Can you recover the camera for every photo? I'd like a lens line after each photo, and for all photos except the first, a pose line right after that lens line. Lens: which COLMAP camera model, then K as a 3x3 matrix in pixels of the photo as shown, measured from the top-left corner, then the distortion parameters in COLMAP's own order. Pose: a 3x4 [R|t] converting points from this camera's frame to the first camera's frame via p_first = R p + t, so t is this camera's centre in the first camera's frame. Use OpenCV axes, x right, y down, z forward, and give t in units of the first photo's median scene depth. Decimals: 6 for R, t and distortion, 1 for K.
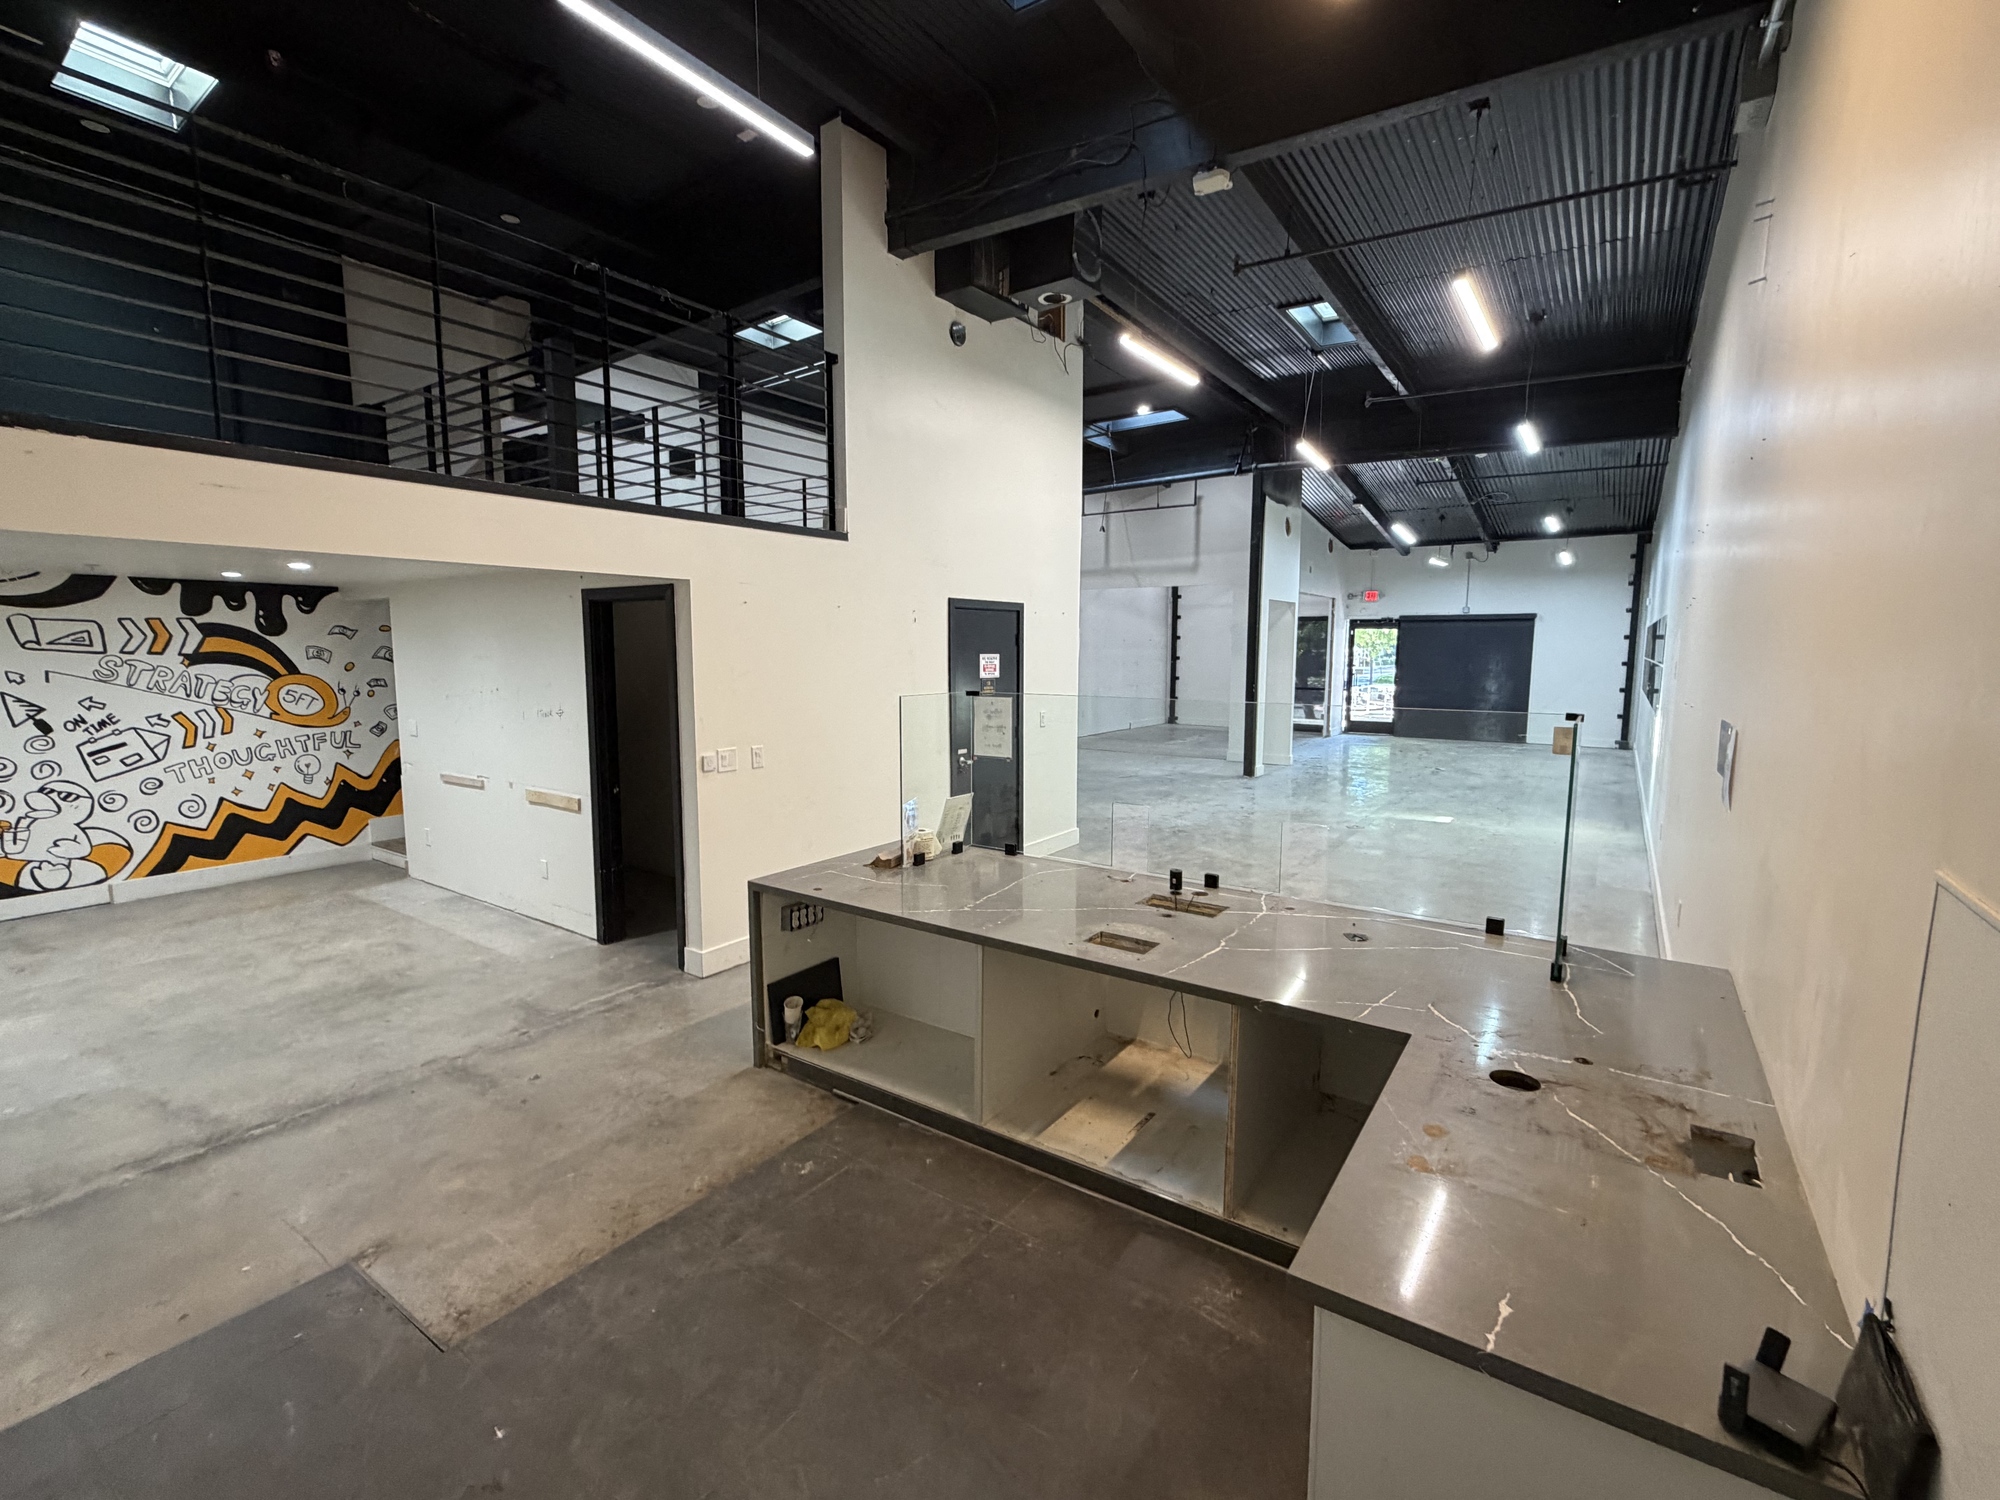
lens RADIAL K [[888.9, 0, 993.0], [0, 888.9, 750.7], [0, 0, 1]] dist [0.002623, -0.001043]
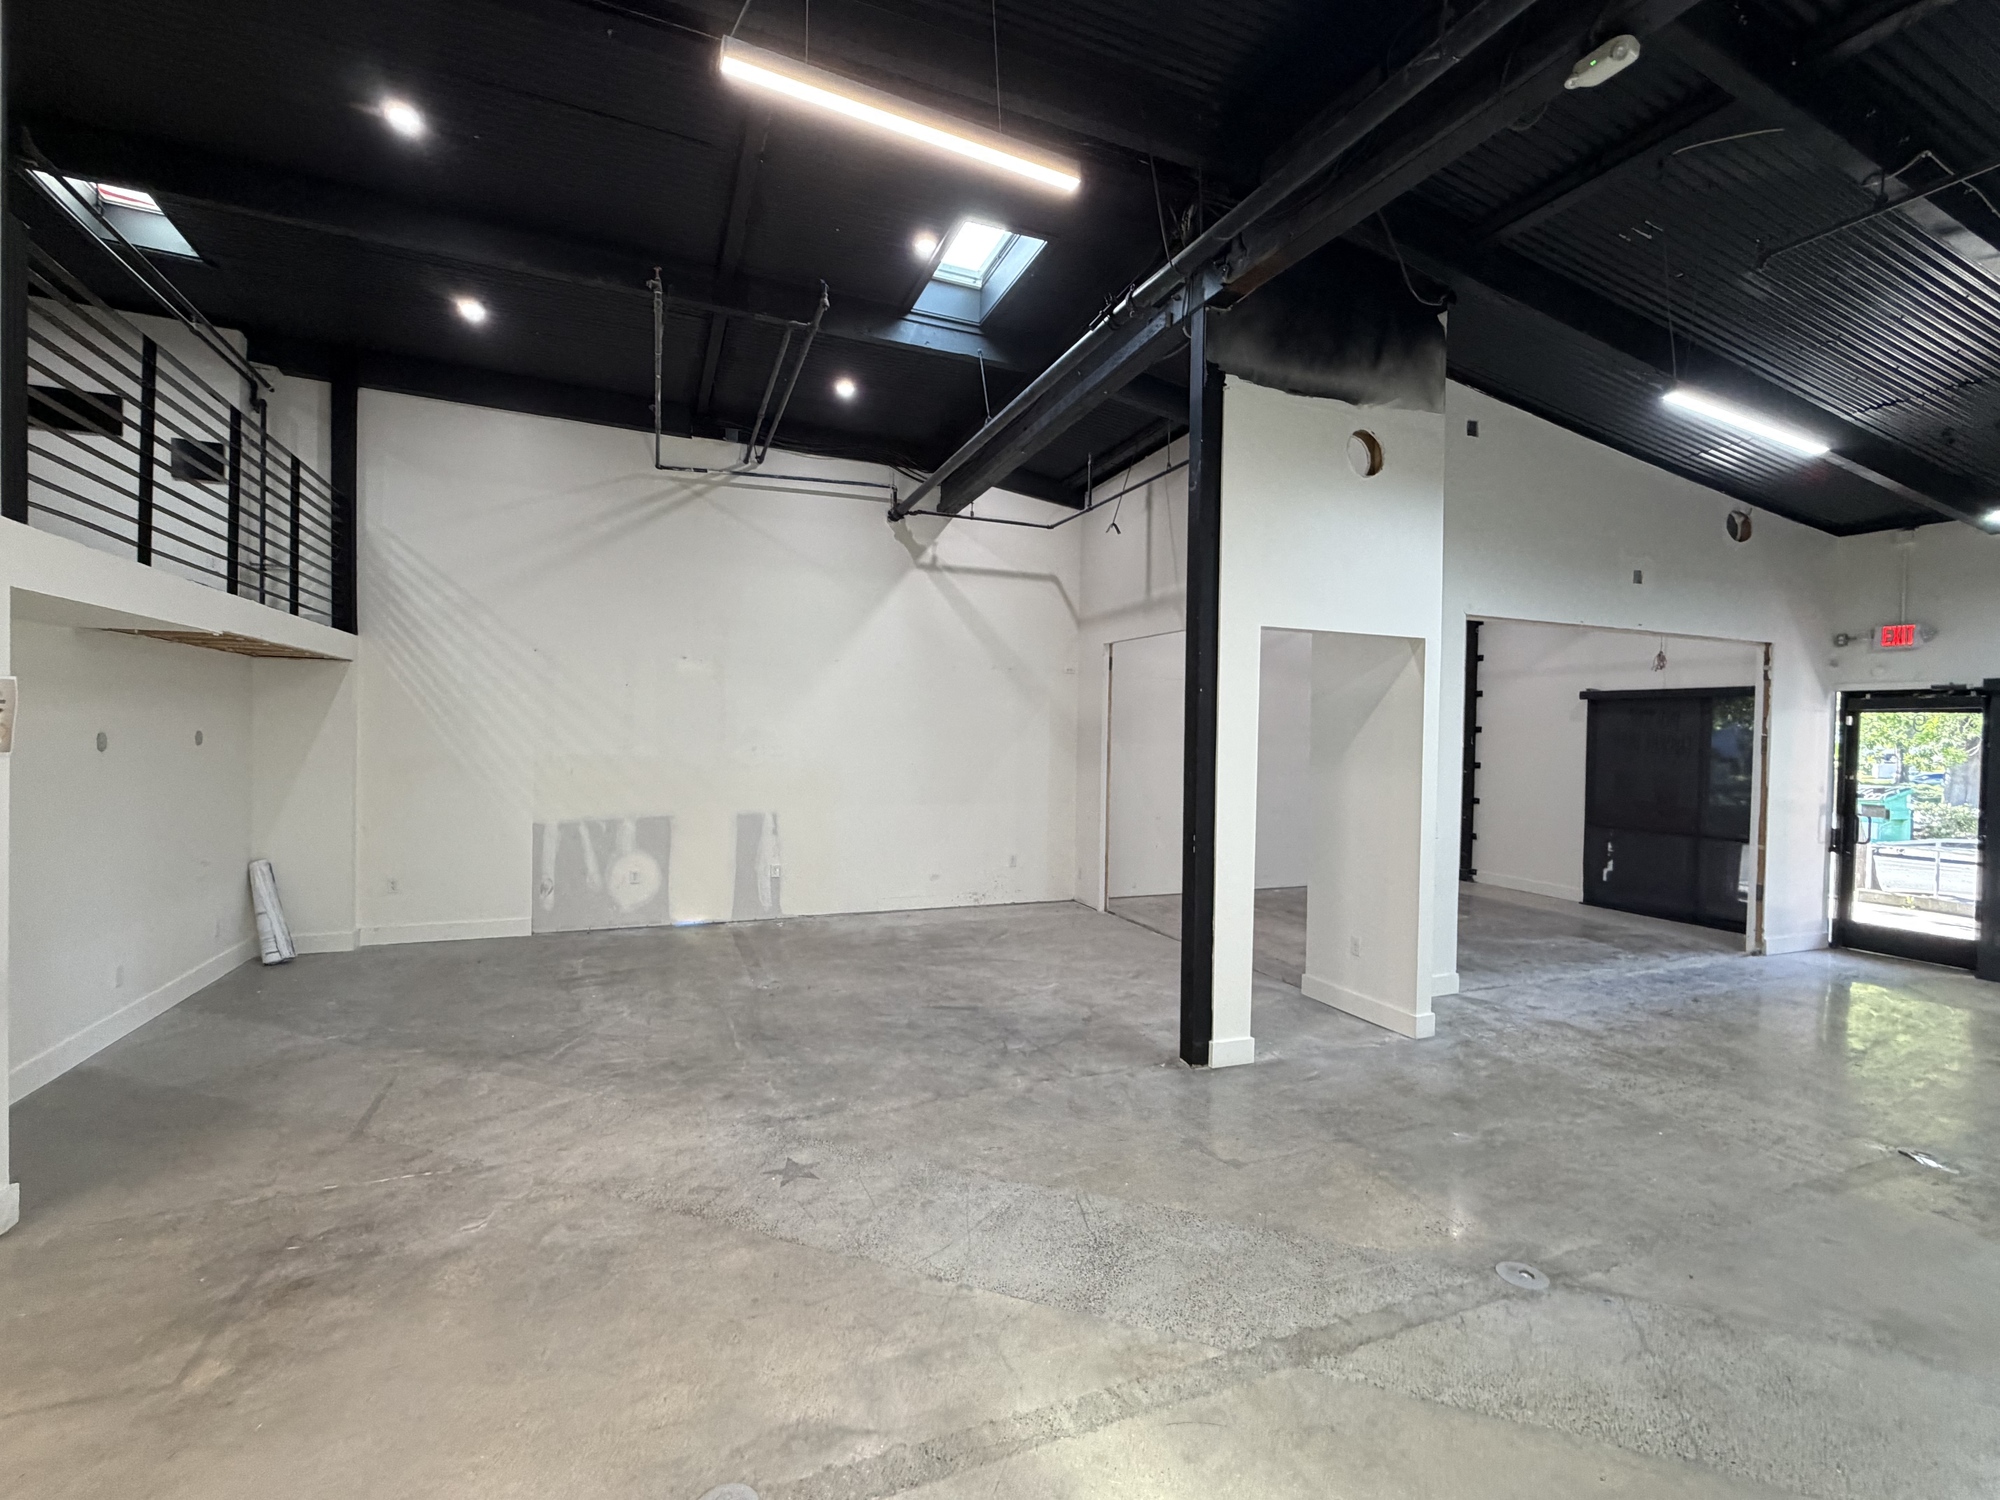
lens RADIAL K [[888.9, 0, 994.7], [0, 888.9, 752.4], [0, 0, 1]] dist [0.002623, -0.001043]
pose [[0.835815, 0.026412, -0.548376, 1.418834], [-0.082774, 0.993487, -0.078312, -0.236688], [0.542736, 0.110846, 0.832557, 1.984991]]
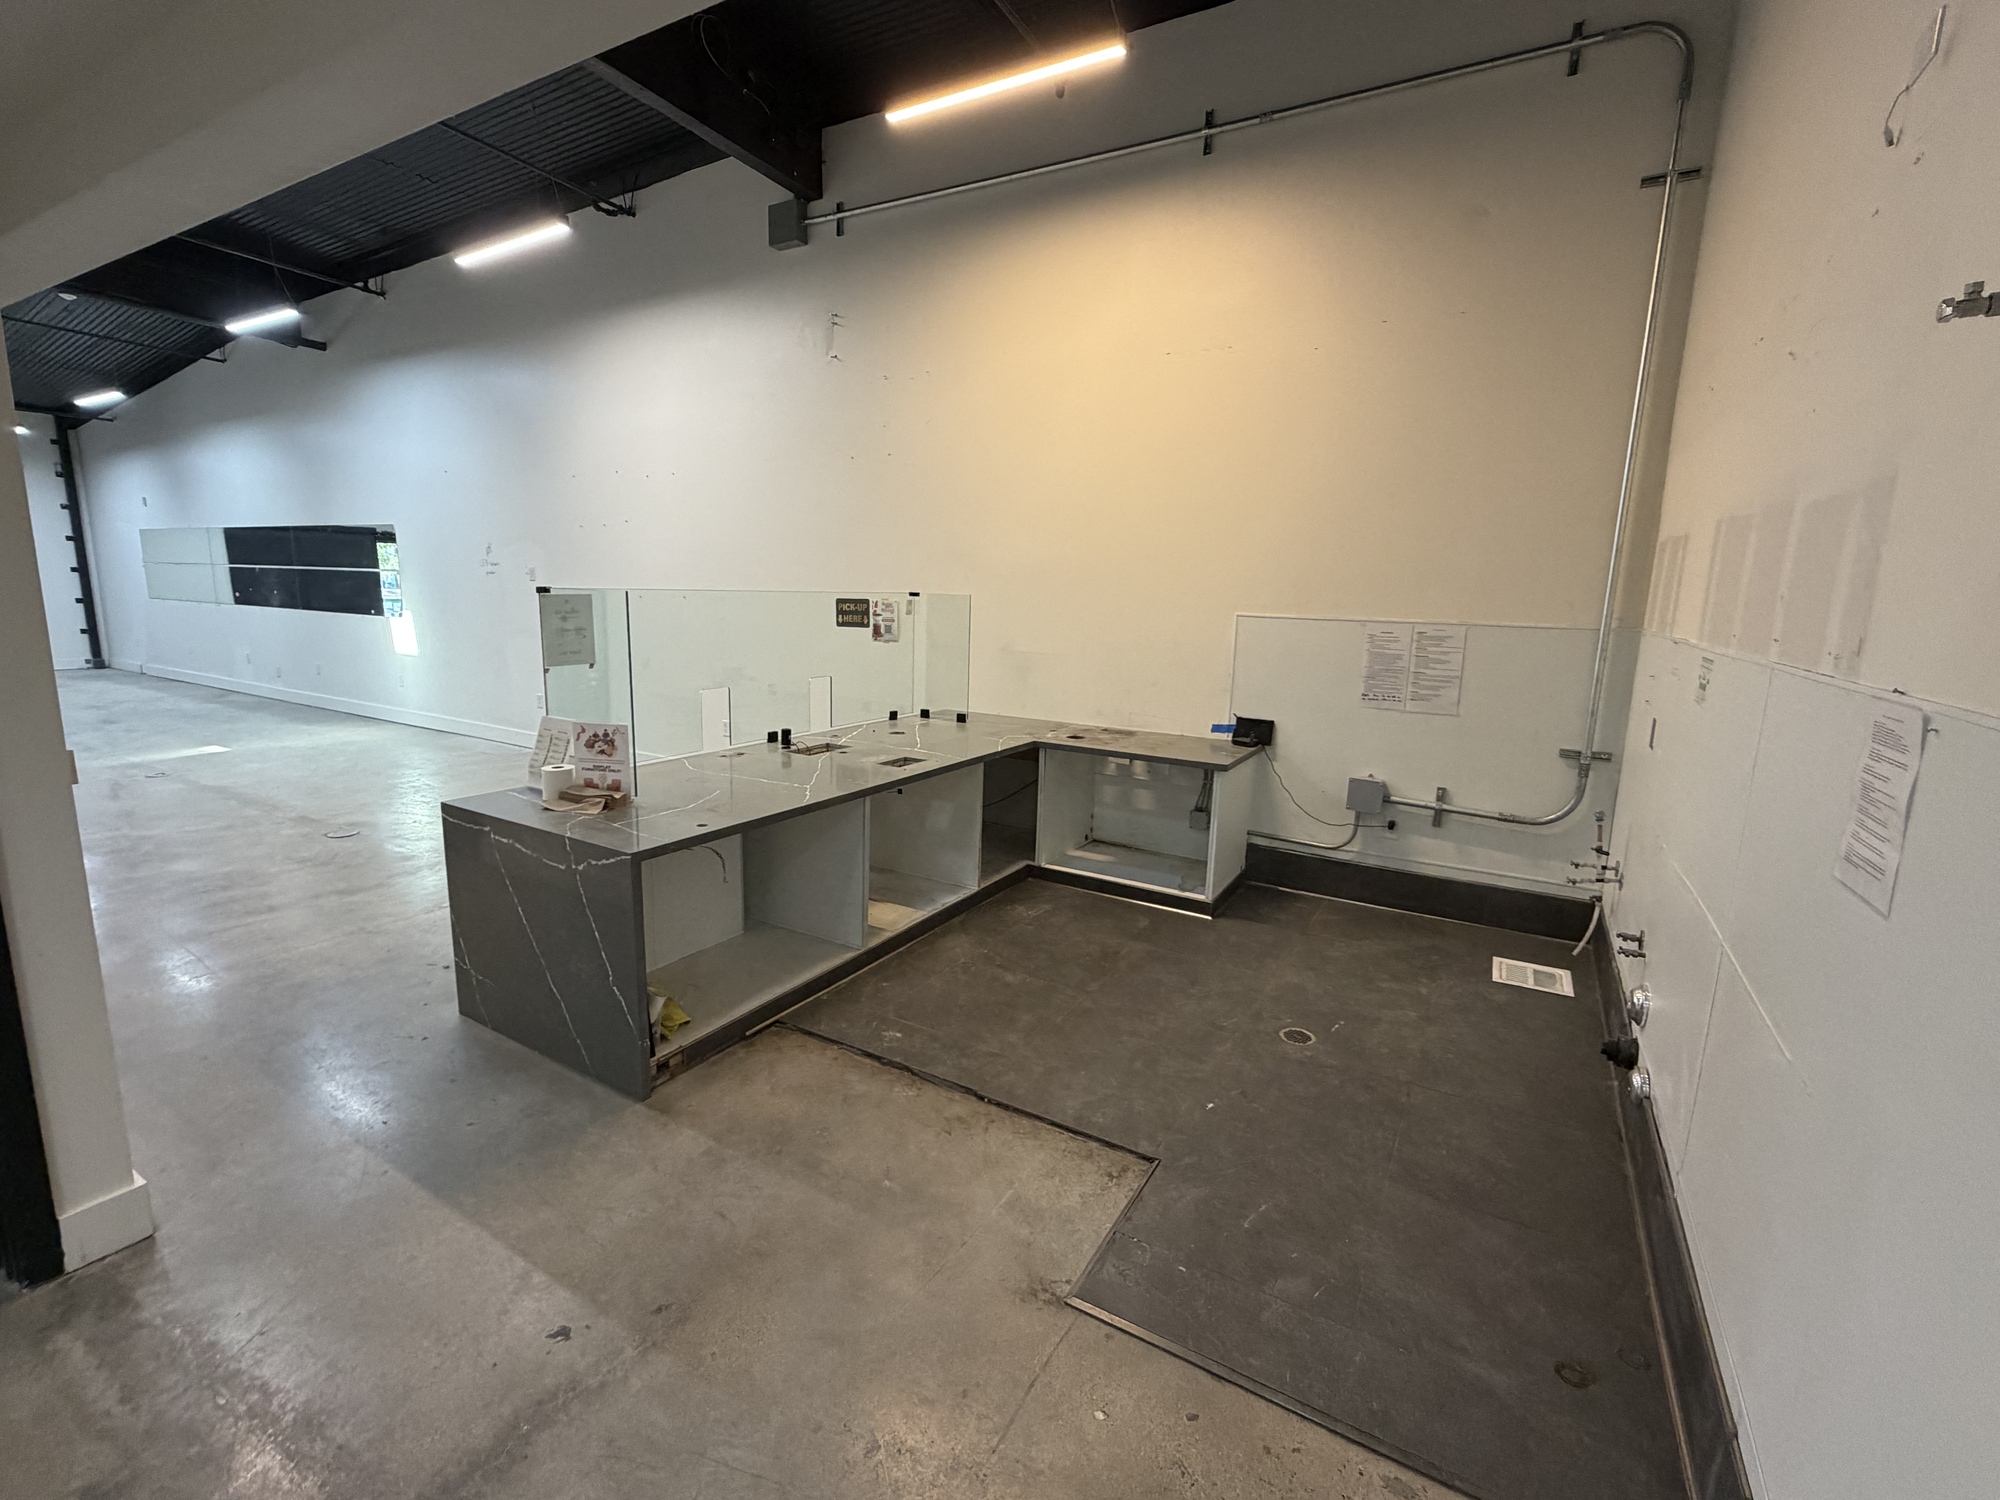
lens RADIAL K [[888.9, 0, 994.1], [0, 888.9, 752.1], [0, 0, 1]] dist [0.002623, -0.001043]
pose [[-0.072794, -0.186168, 0.979818, -1.001879], [0.088996, 0.977292, 0.192300, -0.045880], [-0.993368, 0.101198, -0.054573, 0.754677]]
